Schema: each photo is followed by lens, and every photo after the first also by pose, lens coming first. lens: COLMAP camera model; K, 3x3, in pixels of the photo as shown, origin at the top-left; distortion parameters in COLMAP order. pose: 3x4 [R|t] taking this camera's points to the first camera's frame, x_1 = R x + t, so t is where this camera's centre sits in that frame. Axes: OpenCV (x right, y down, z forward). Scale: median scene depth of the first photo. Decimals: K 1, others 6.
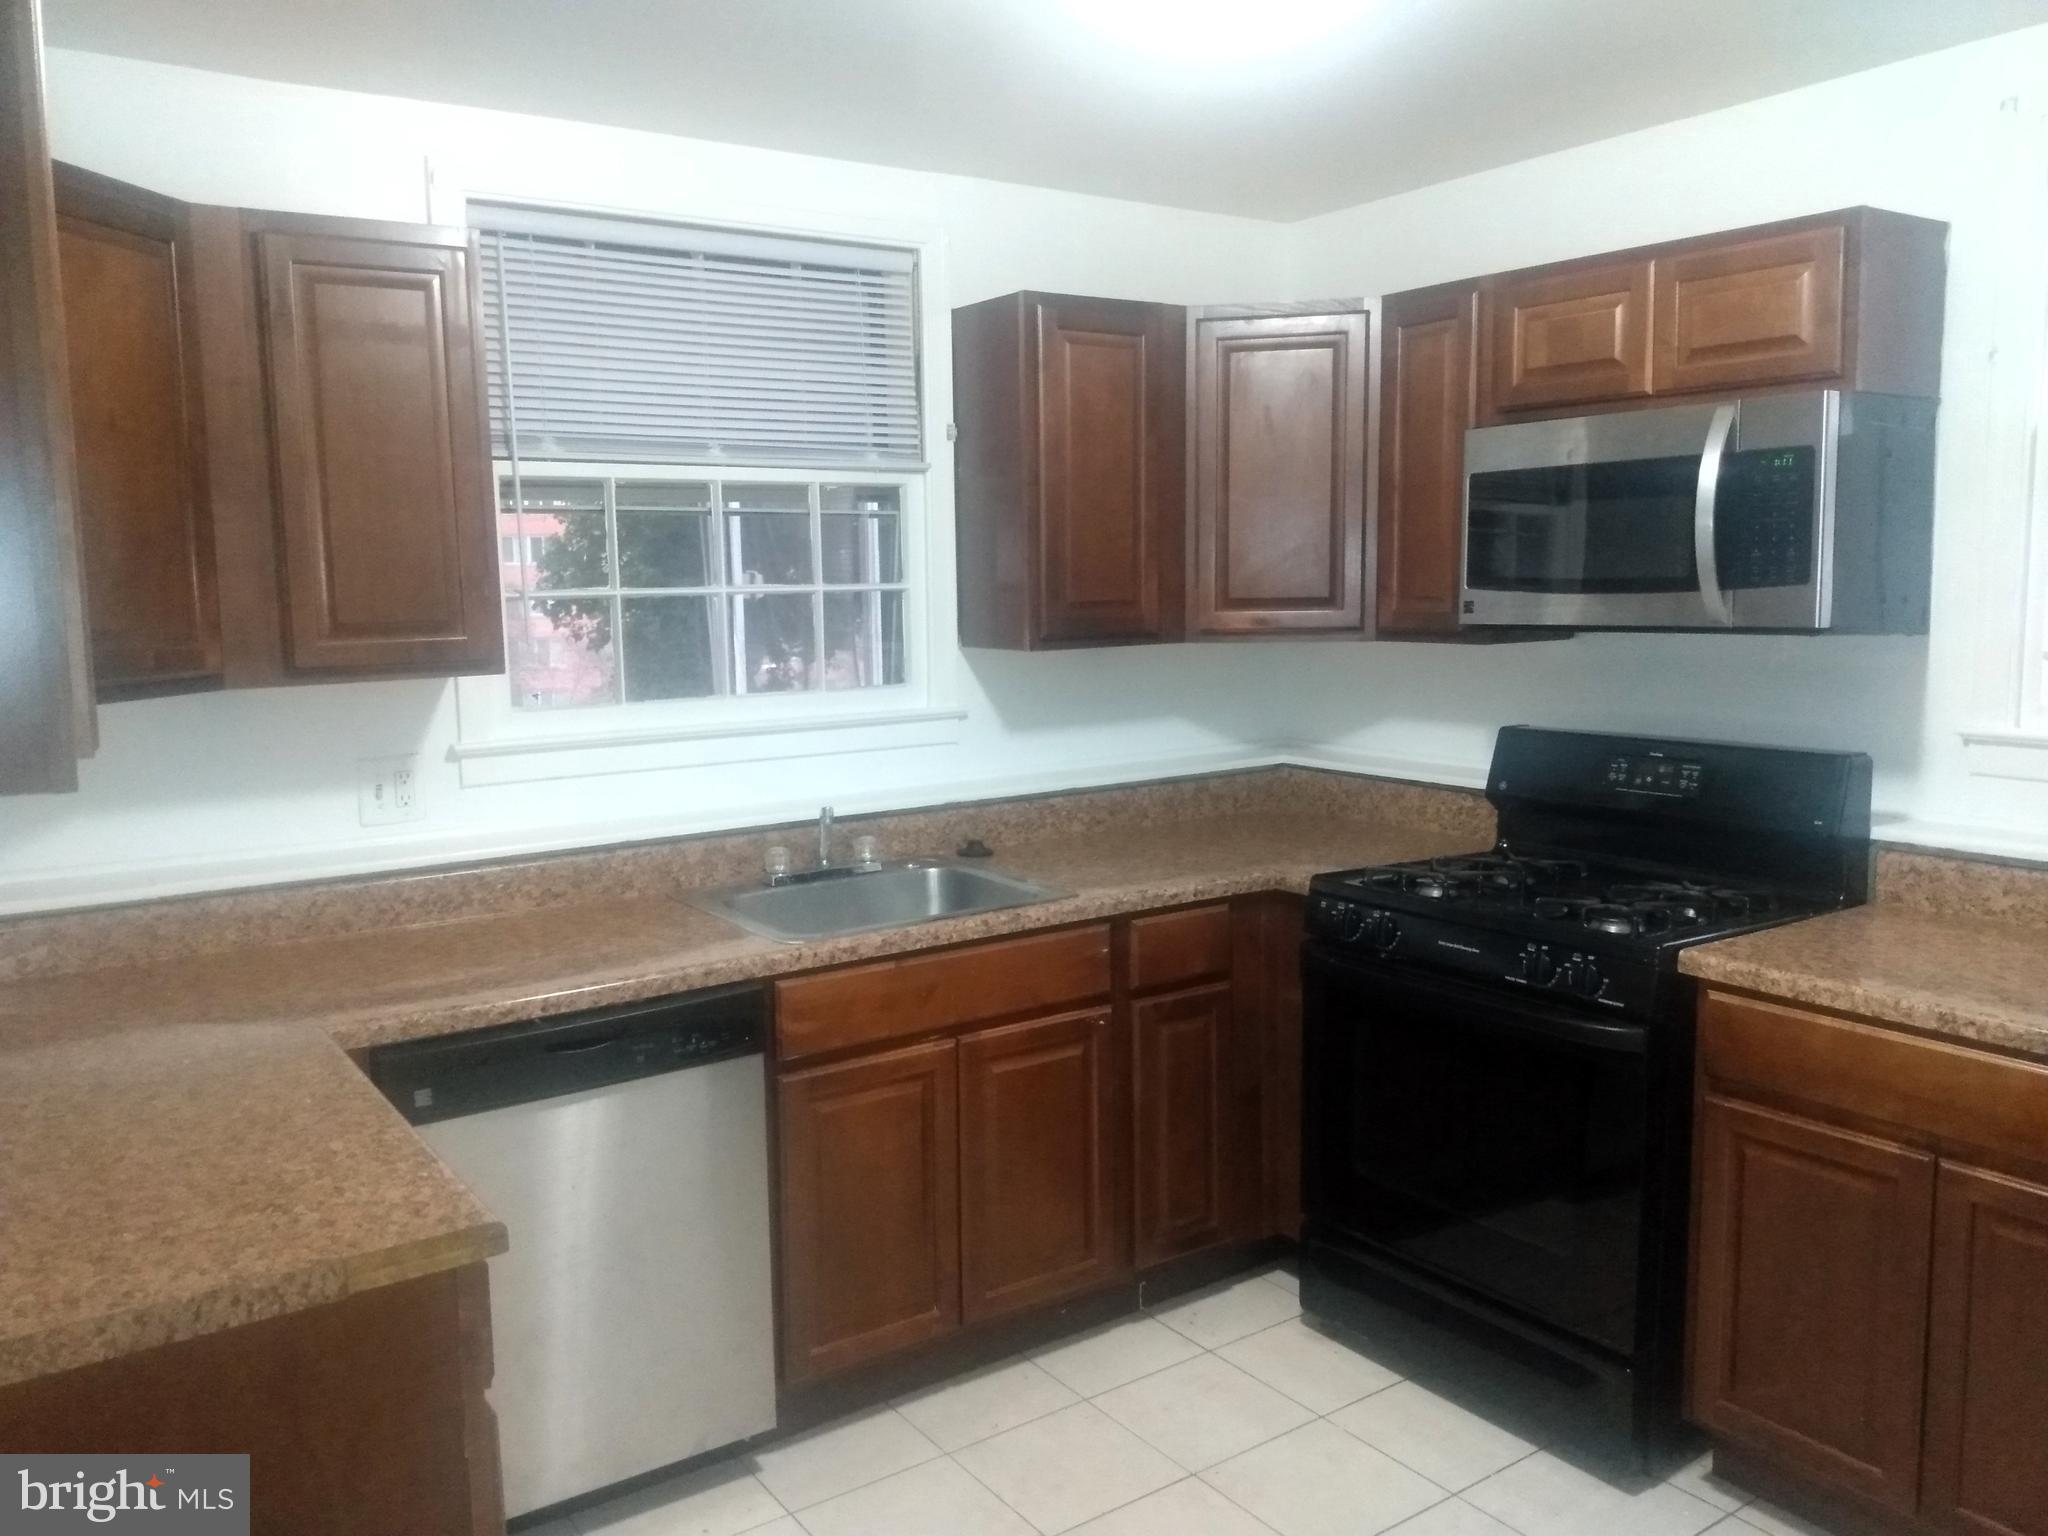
lens RADIAL K [[1564.5, 0, 1026.6], [0, 1564.5, 762.2], [0, 0, 1]] dist [0.129436, -0.264634]
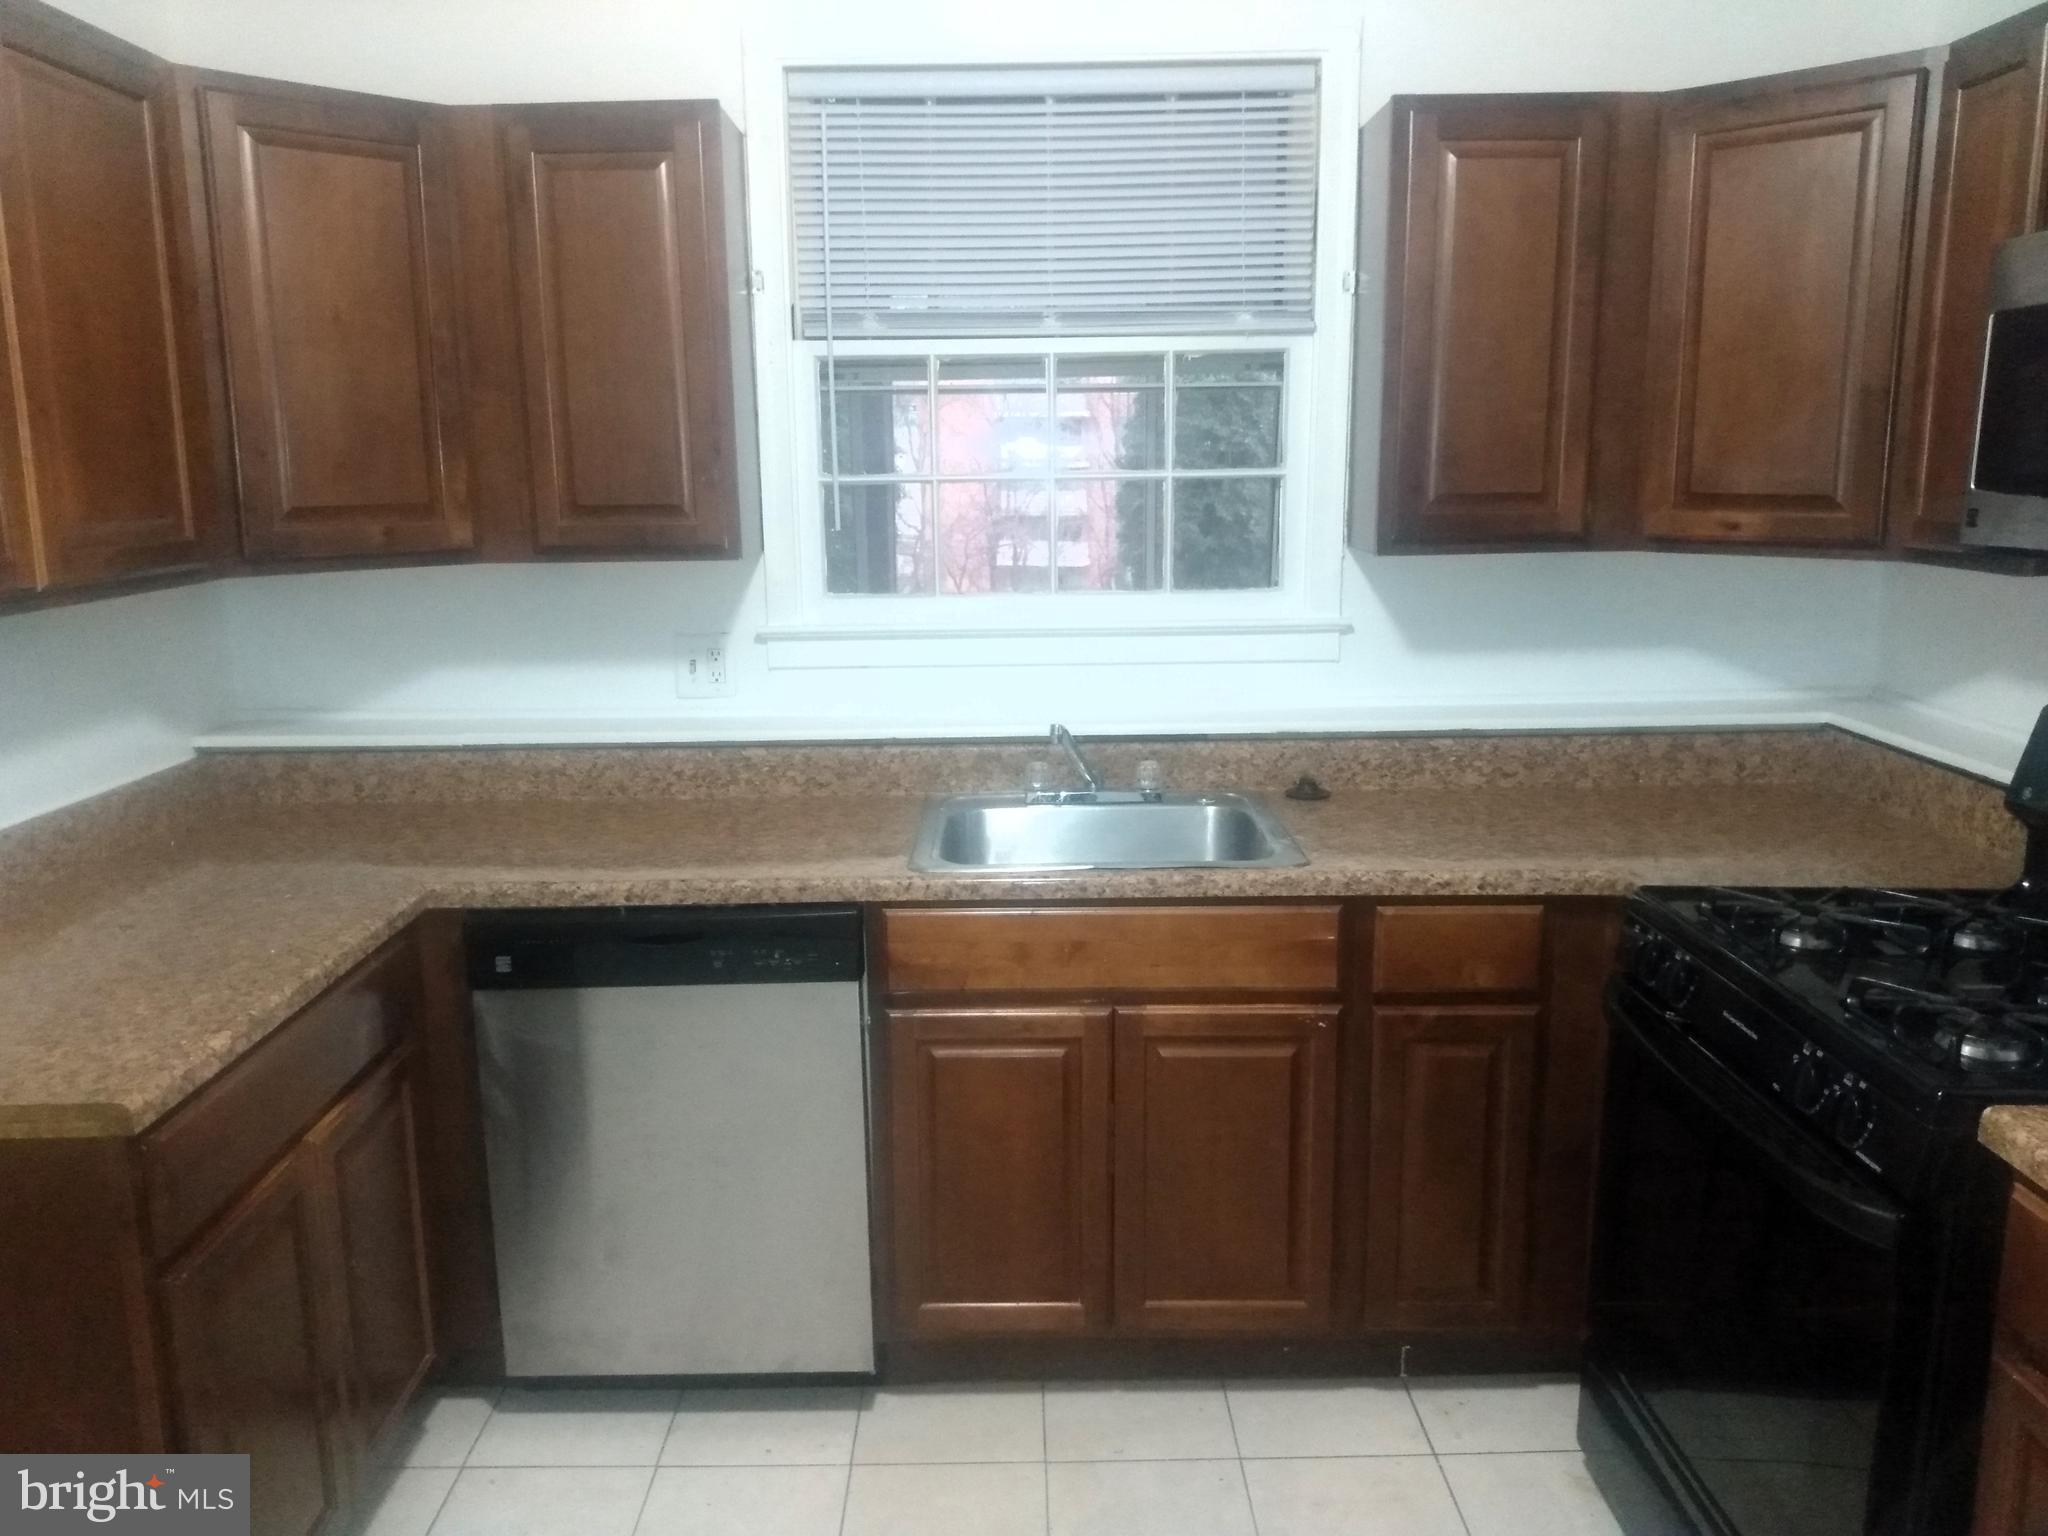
lens RADIAL K [[1564.5, 0, 1026.6], [0, 1564.5, 762.2], [0, 0, 1]] dist [0.129436, -0.264634]
pose [[0.826572, 0.114475, -0.551066, 0.348350], [-0.070971, 0.992481, 0.099720, -0.037268], [0.558338, -0.043316, 0.828482, 0.247680]]
